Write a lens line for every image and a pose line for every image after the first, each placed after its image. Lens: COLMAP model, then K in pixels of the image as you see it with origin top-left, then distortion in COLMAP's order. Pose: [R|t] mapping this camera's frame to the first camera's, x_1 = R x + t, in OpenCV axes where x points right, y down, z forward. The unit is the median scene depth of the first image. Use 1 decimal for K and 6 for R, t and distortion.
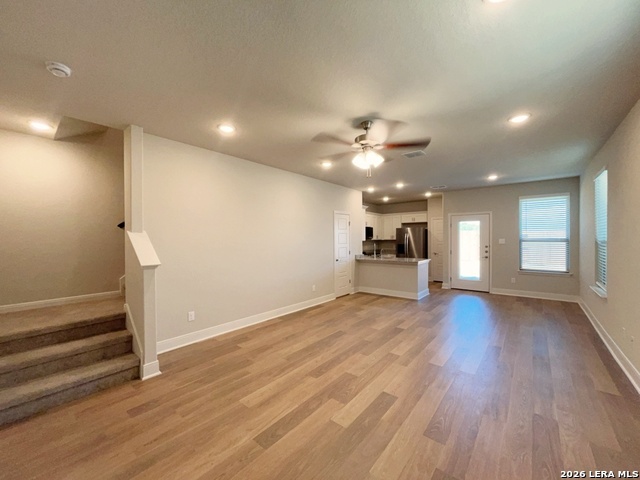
lens RADIAL K [[258.9, 0, 319.3], [0, 258.9, 241.5], [0, 0, 1]] dist [-0.000114, -0.000478]
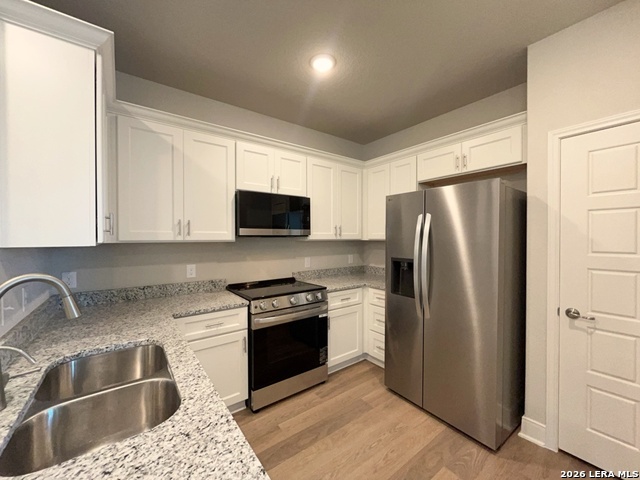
lens RADIAL K [[258.9, 0, 318.3], [0, 258.9, 239.8], [0, 0, 1]] dist [-0.000114, -0.000478]
pose [[0.966554, 0.009580, -0.256284, 0.489973], [-0.008028, 0.999943, 0.007102, -0.013614], [0.256338, -0.004807, 0.966575, 1.196791]]
